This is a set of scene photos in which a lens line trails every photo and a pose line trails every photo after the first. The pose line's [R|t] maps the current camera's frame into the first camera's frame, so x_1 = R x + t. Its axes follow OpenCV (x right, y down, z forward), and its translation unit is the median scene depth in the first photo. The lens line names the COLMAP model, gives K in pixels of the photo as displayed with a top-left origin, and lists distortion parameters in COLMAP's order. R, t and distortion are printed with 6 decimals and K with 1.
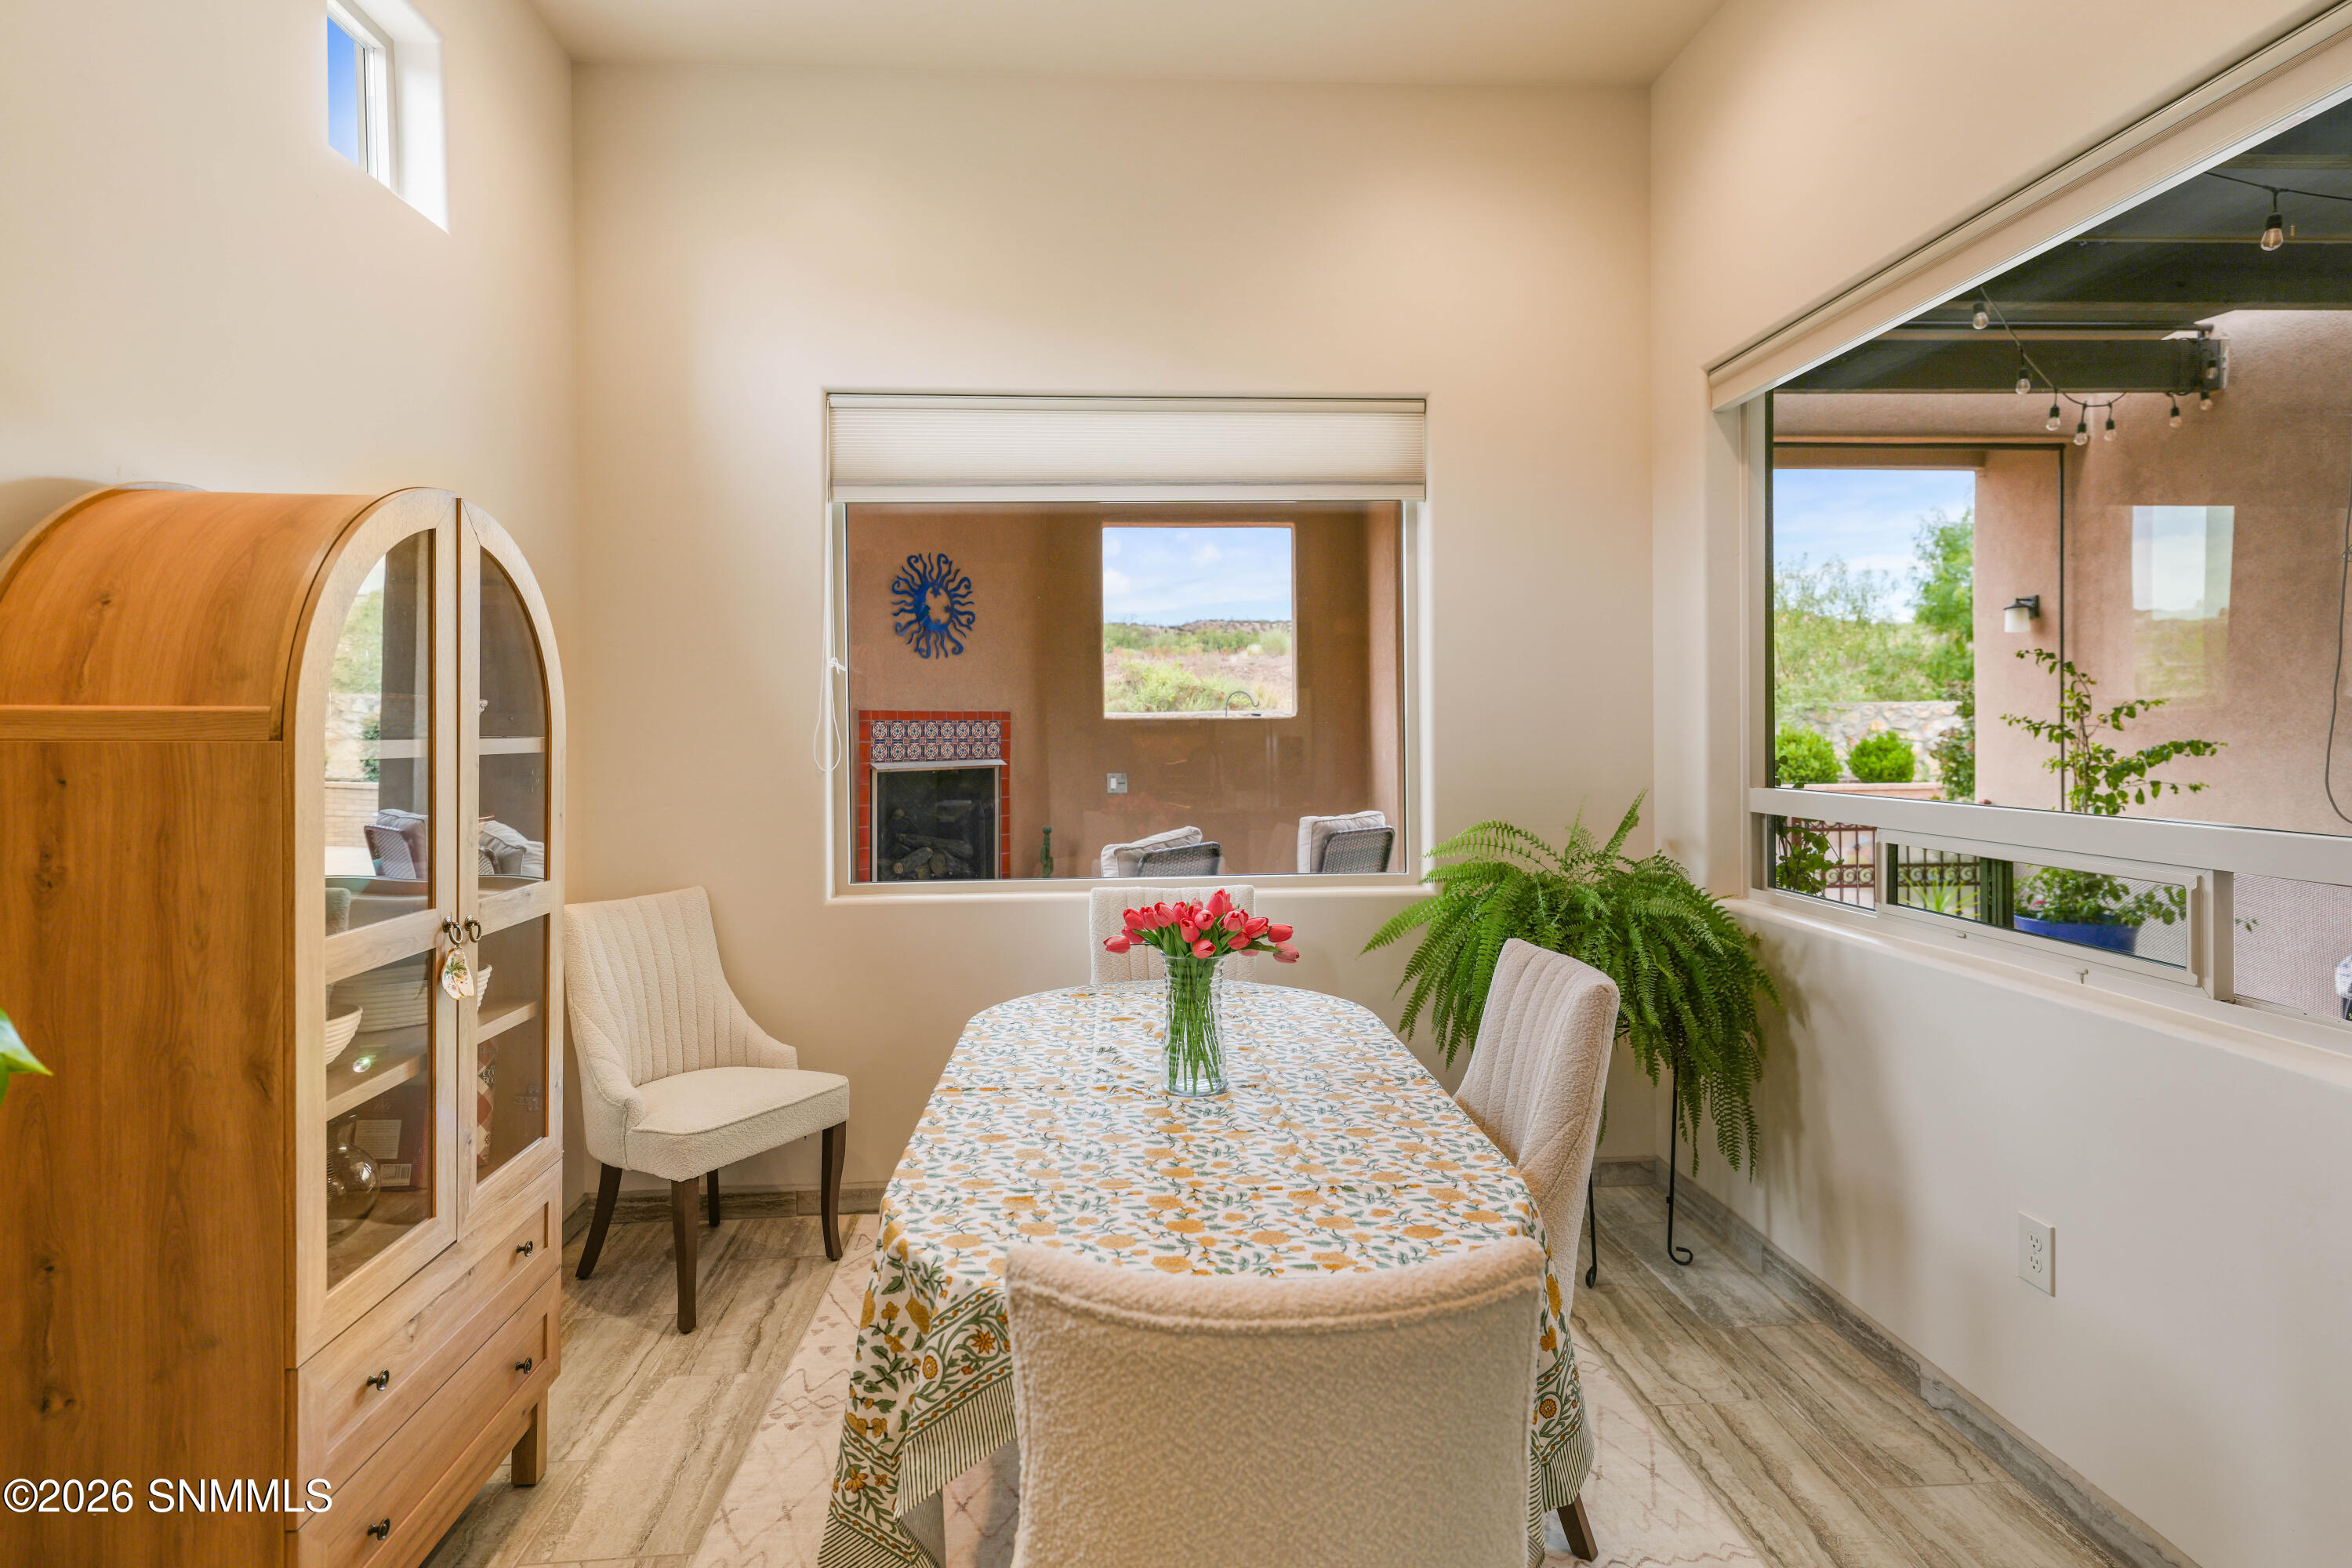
lens RADIAL K [[1238.6, 0, 1171.8], [0, 1238.6, 747.1], [0, 0, 1]] dist [0.015758, 0.003314]
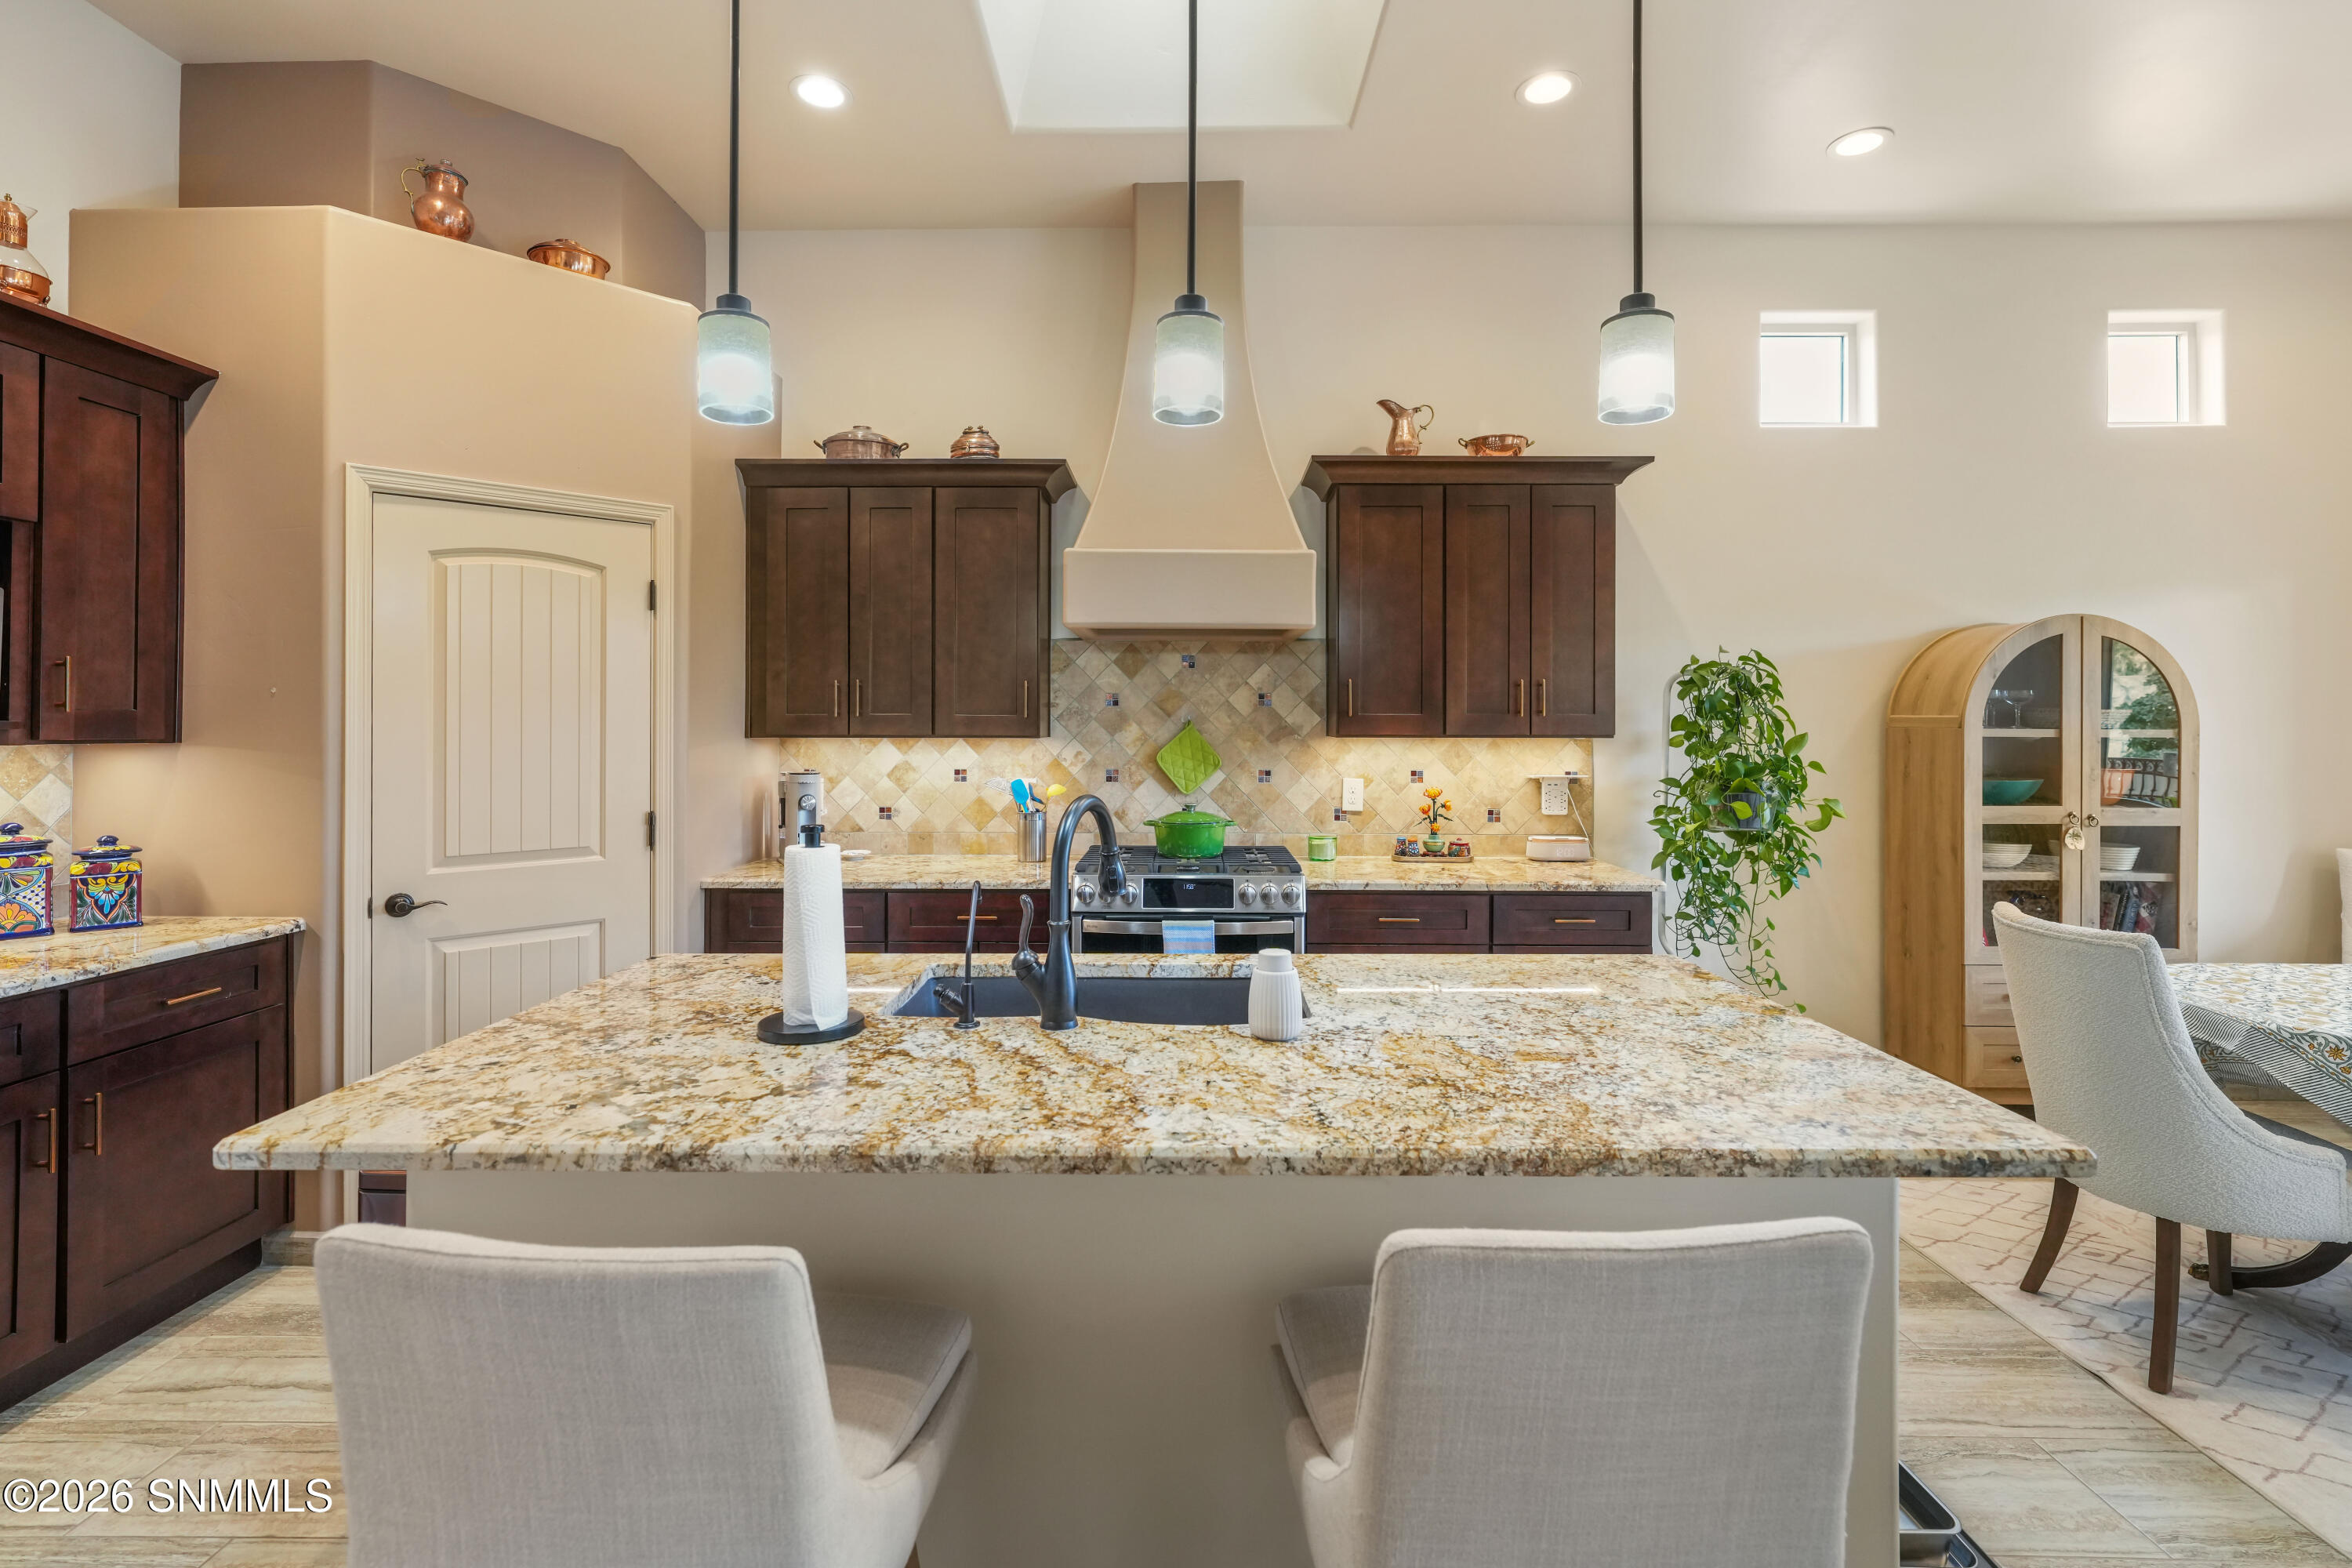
lens RADIAL K [[1077.0, 0, 1164.4], [0, 1077.0, 705.0], [0, 0, 1]] dist [-0.001032, 0.000606]
pose [[-0.063858, -0.001858, -0.997957, 1.413599], [-0.017149, 0.999853, -0.000764, -0.020743], [0.997812, 0.017065, -0.063880, -0.465998]]
